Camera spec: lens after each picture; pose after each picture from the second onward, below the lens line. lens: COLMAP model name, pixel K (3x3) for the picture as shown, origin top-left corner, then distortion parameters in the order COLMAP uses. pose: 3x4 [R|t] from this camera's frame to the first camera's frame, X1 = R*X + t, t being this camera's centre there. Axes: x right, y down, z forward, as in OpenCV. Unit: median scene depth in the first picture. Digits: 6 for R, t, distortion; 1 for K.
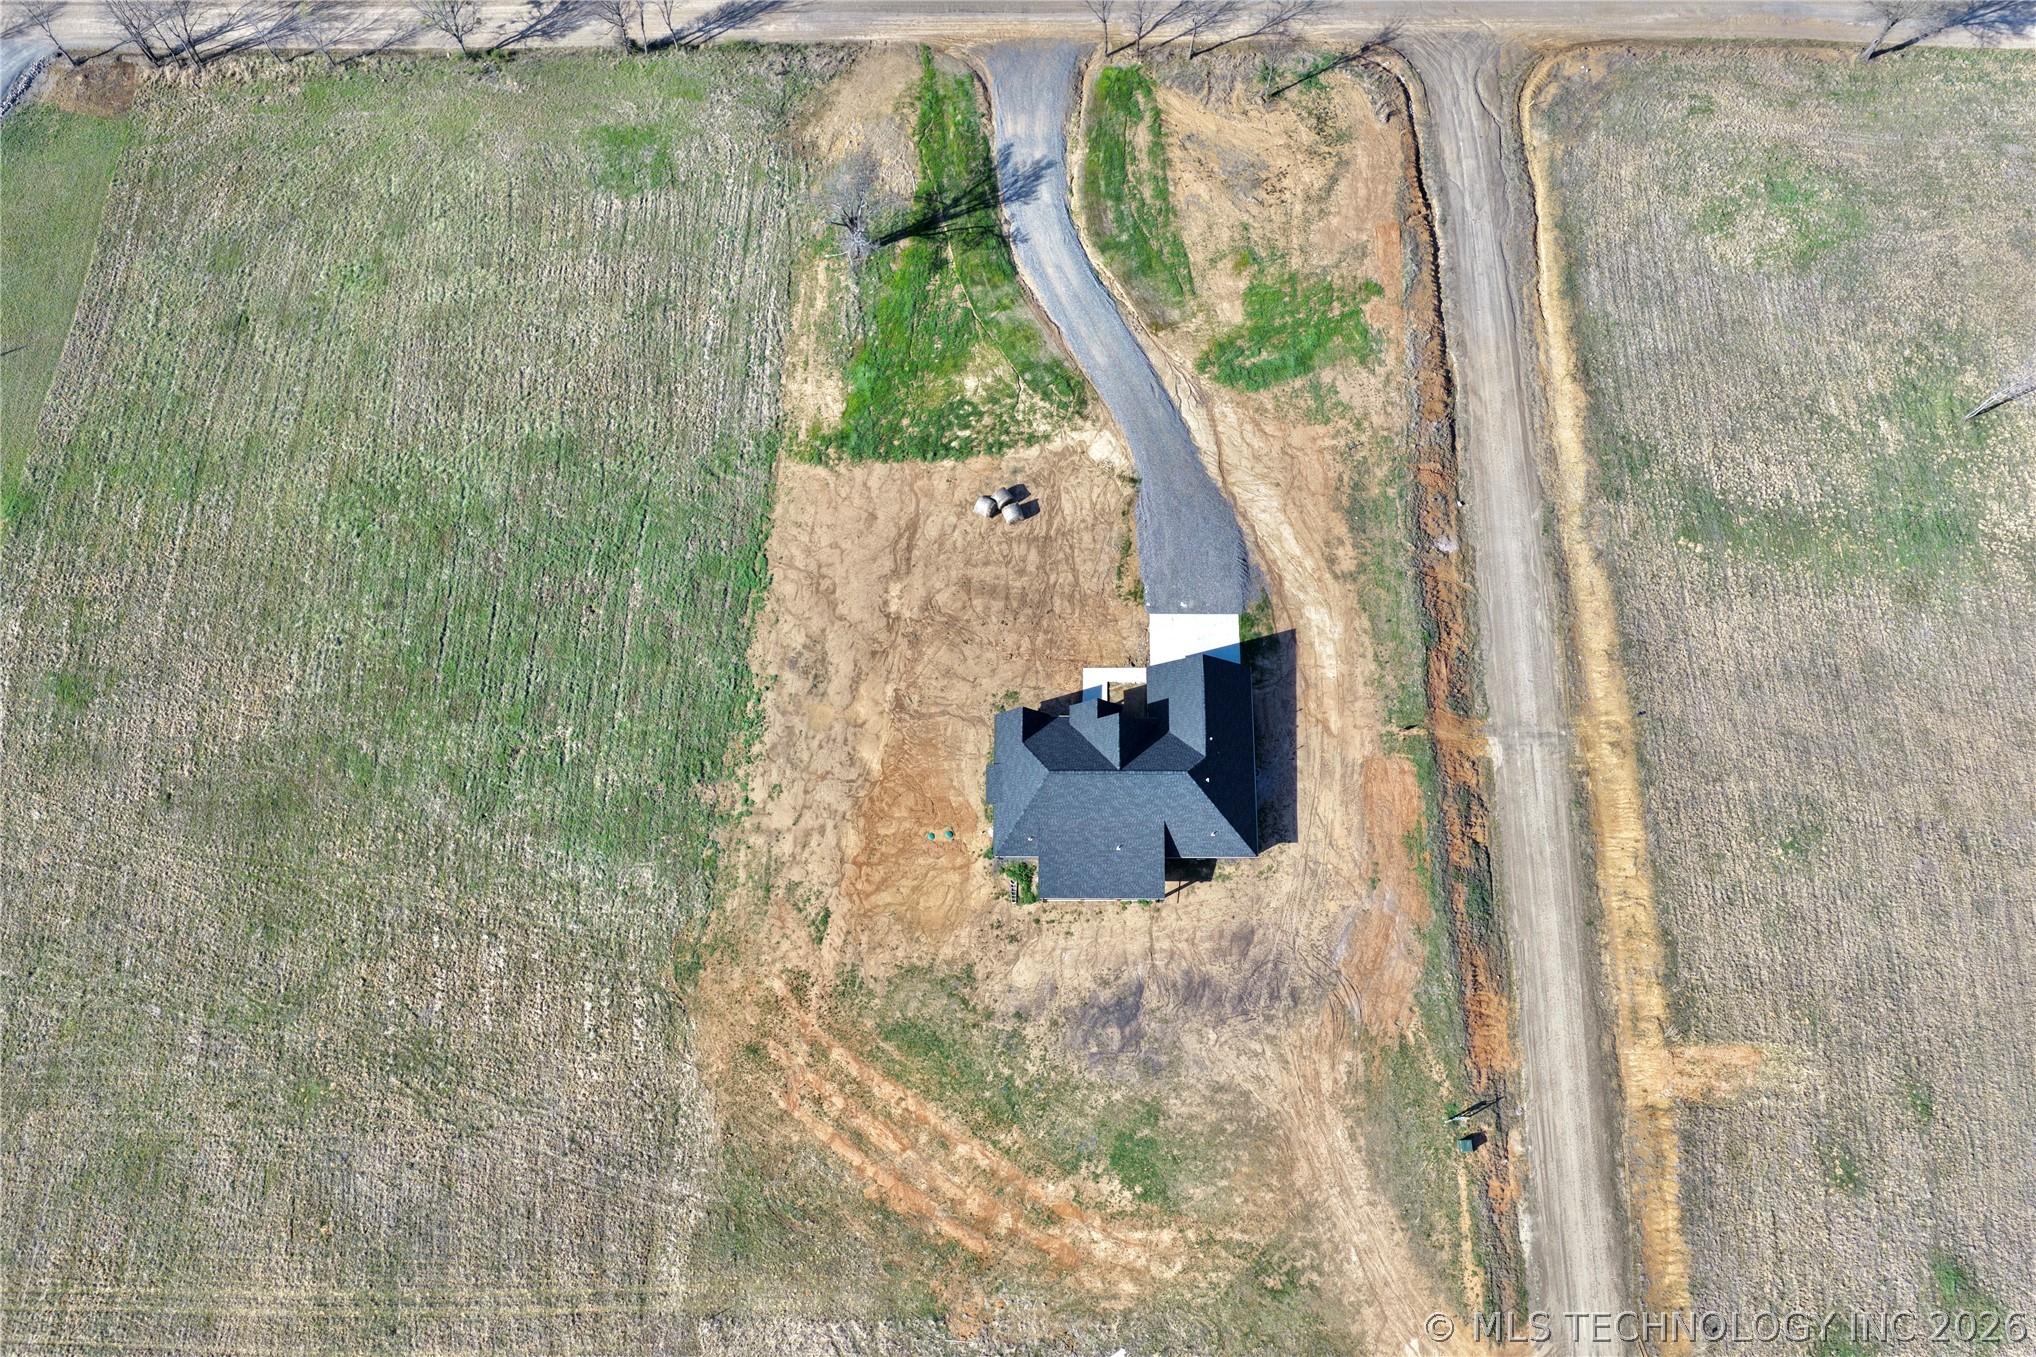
lens RADIAL K [[1693.2, 0, 1036.1], [0, 1693.2, 708.9], [0, 0, 1]] dist [-0.009267, 0.032450]
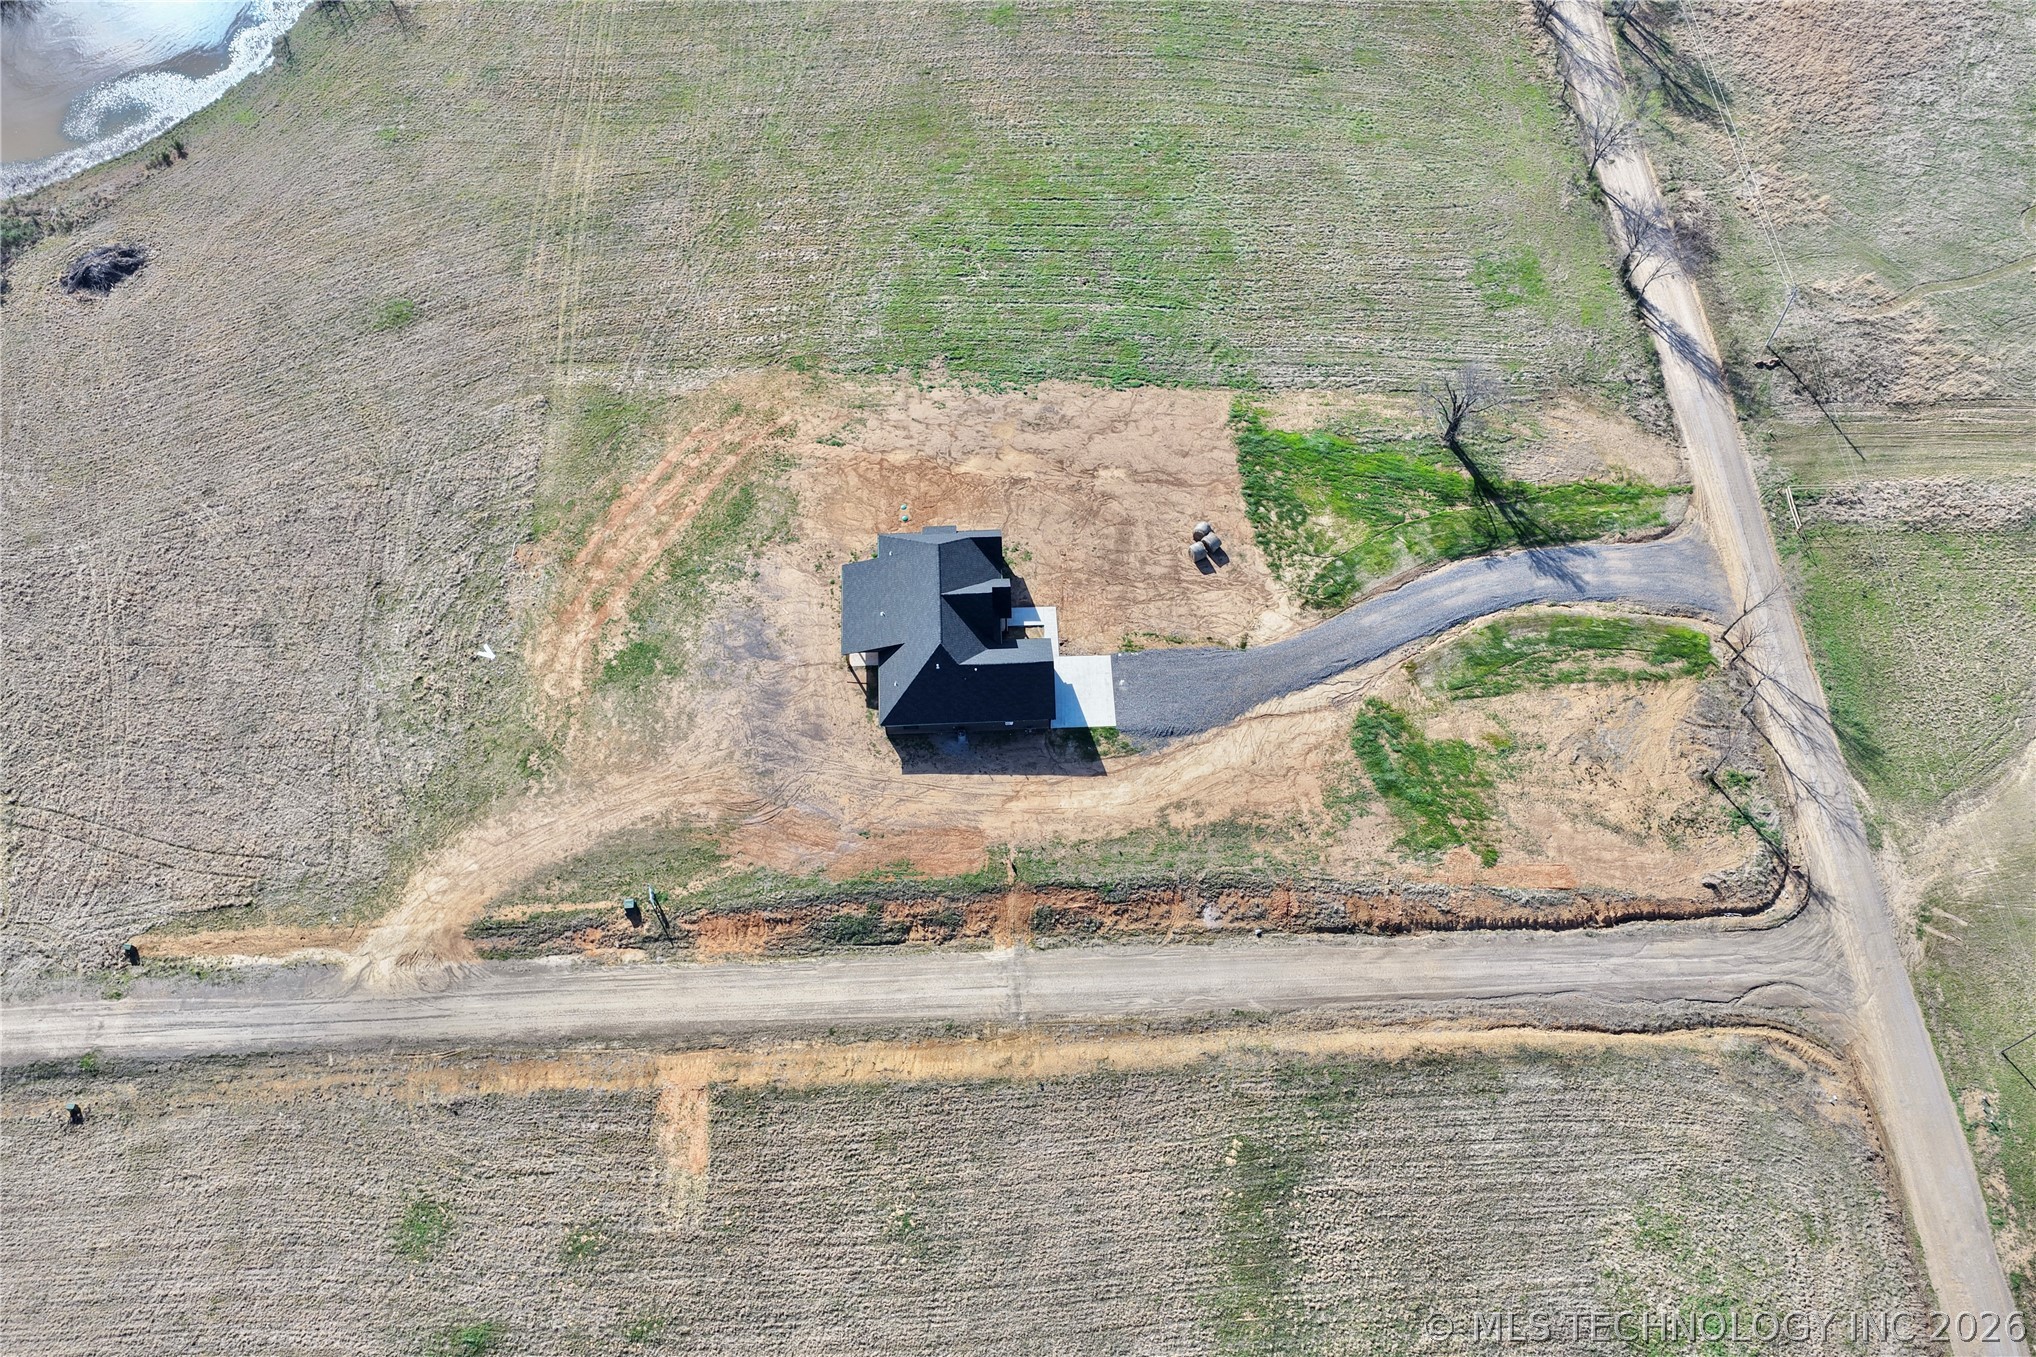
lens RADIAL K [[1693.2, 0, 1005.3], [0, 1693.2, 722.8], [0, 0, 1]] dist [-0.009267, 0.032450]
pose [[0.043338, 0.879169, -0.474535, 0.659030], [-0.951561, 0.181039, 0.248508, -0.270287], [0.304390, 0.440780, 0.844429, 0.061459]]
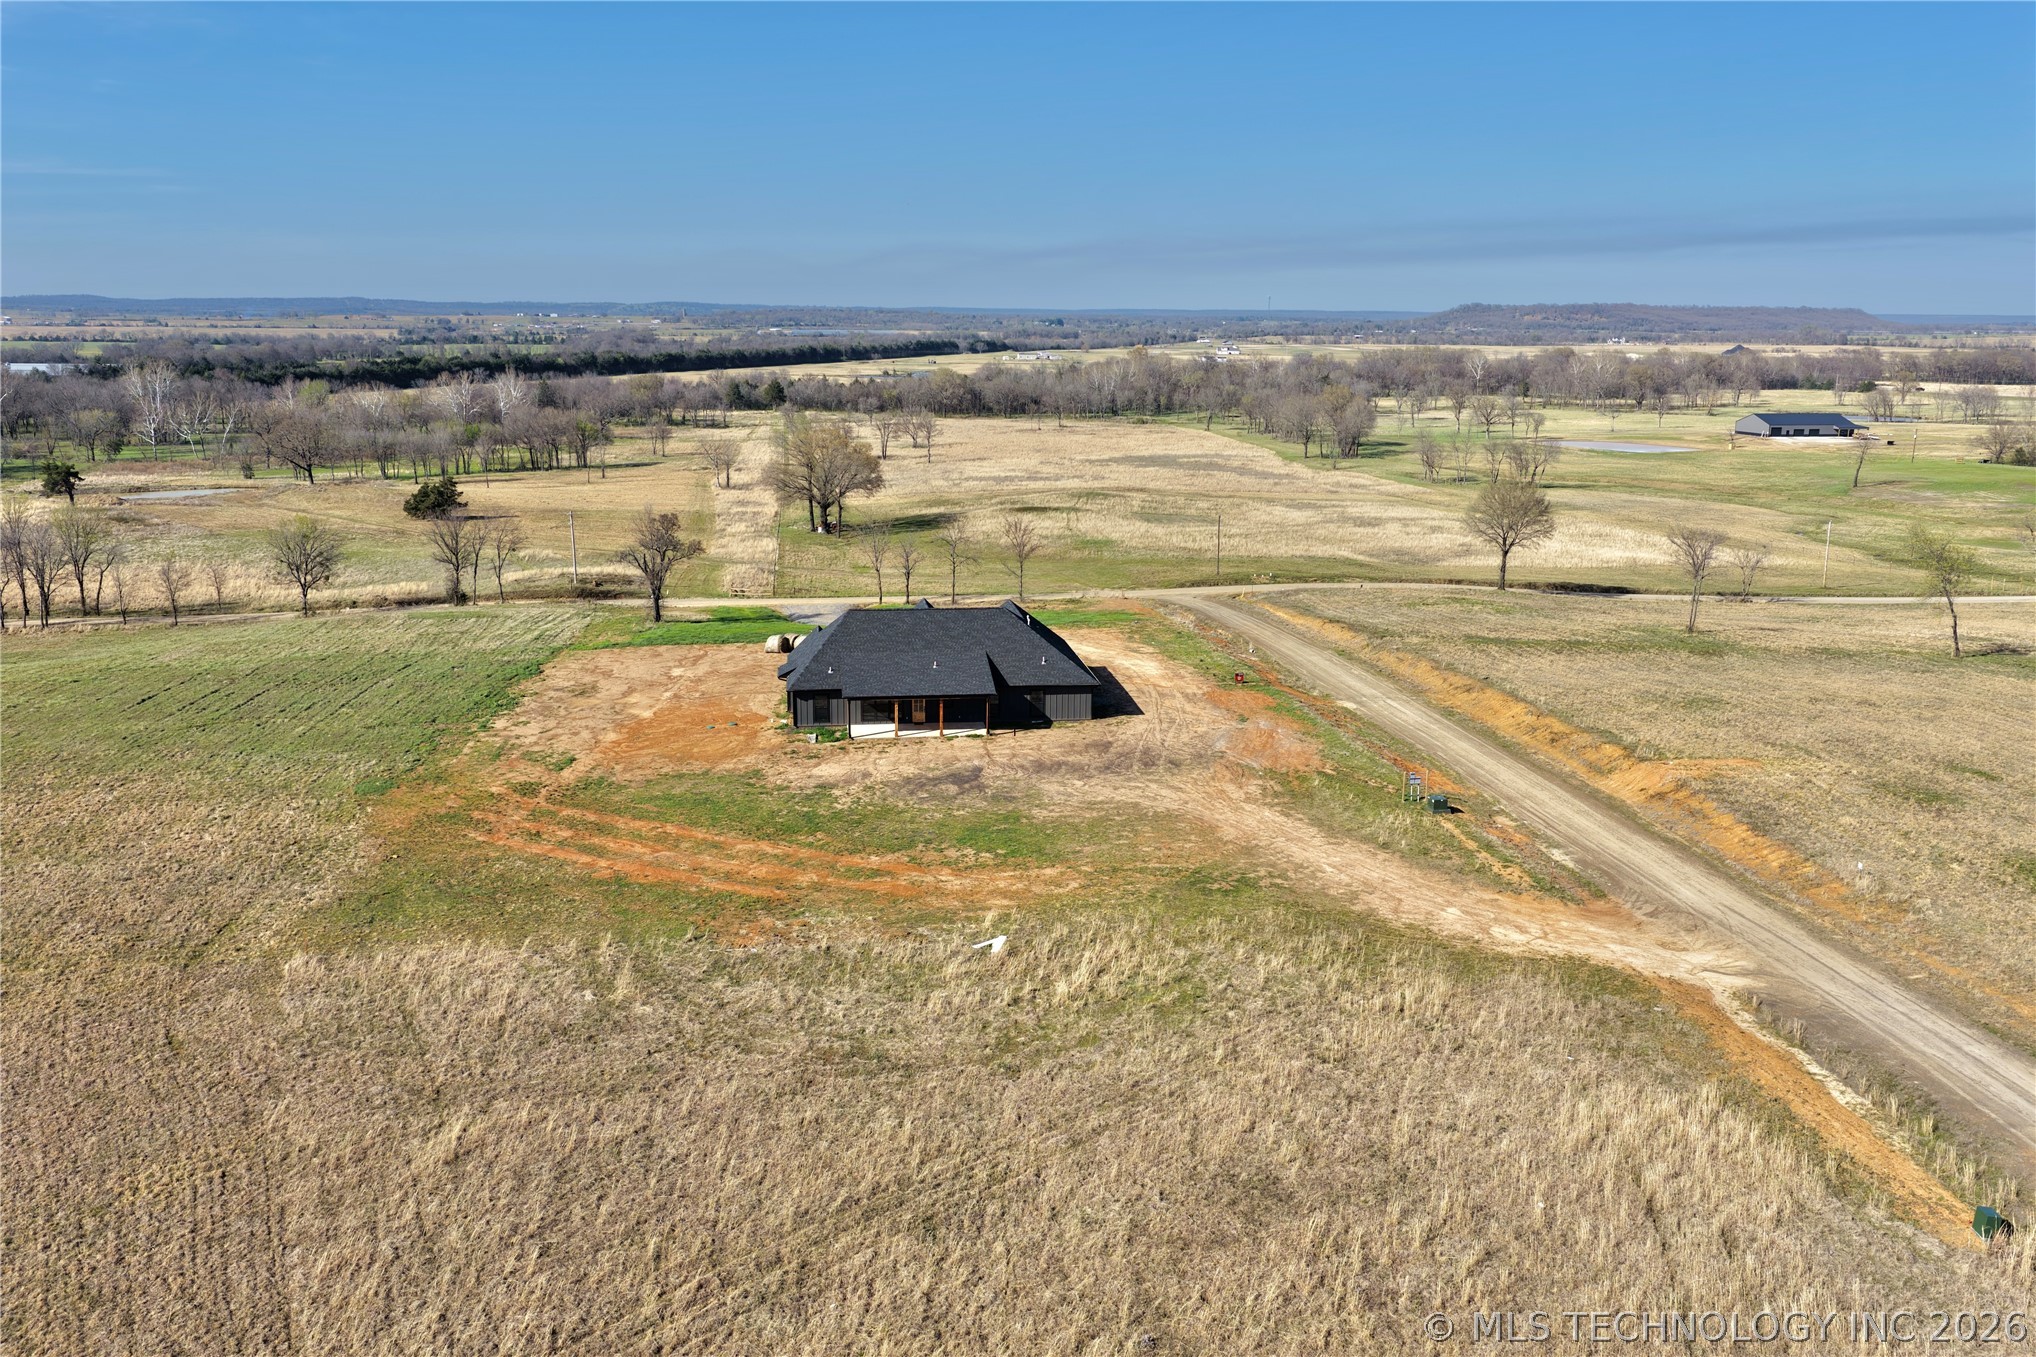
lens RADIAL K [[1693.2, 0, 1028.7], [0, 1693.2, 670.8], [0, 0, 1]] dist [-0.009267, 0.032450]
pose [[0.990786, -0.021127, 0.133777, -0.018133], [0.126909, 0.489748, -0.862578, 0.797373], [-0.047293, 0.871608, 0.487917, 0.567840]]
